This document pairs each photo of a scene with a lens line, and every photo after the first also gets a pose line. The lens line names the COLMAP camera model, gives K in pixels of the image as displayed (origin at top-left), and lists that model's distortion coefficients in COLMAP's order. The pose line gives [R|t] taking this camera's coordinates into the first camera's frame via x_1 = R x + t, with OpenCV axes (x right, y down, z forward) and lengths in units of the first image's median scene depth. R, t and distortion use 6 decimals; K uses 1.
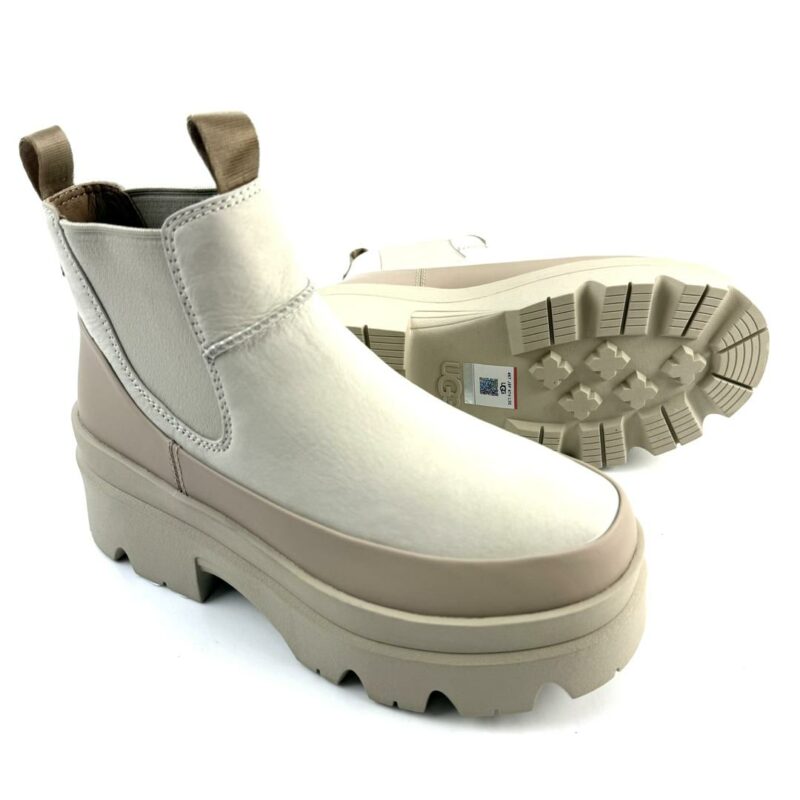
lens RADIAL K [[905.5, 0, 400.0], [0, 905.5, 400.0], [0, 0, 1]] dist [0.006842, -0.014695]
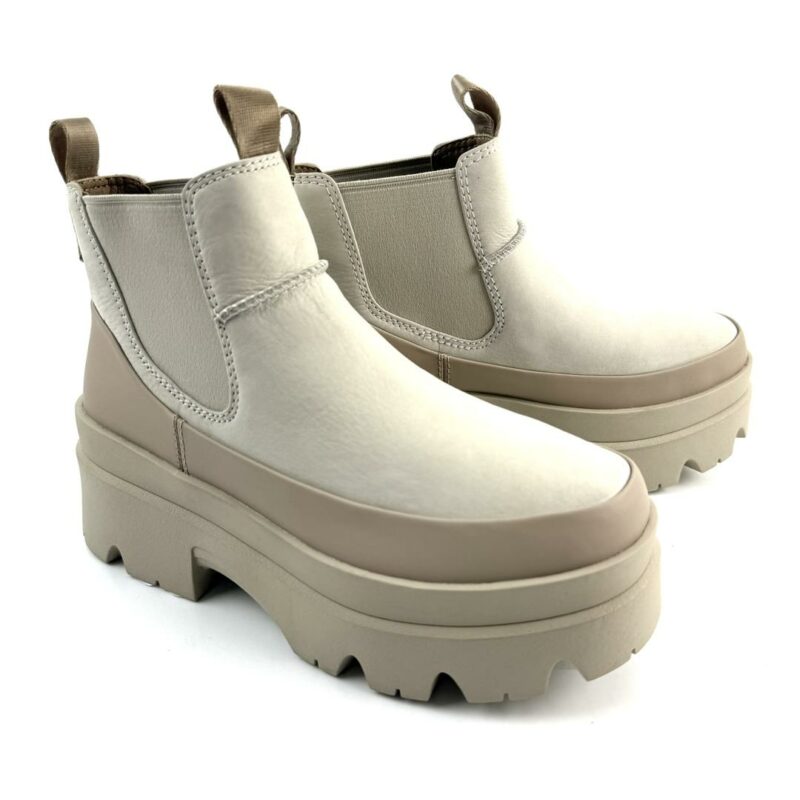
lens RADIAL K [[905.5, 0, 400.0], [0, 905.5, 400.0], [0, 0, 1]] dist [0.006842, -0.014695]
pose [[0.999804, 0.019083, 0.005340, -0.014374], [-0.017763, 0.982513, -0.185344, 0.219844], [-0.008783, 0.185212, 0.982659, 0.022849]]
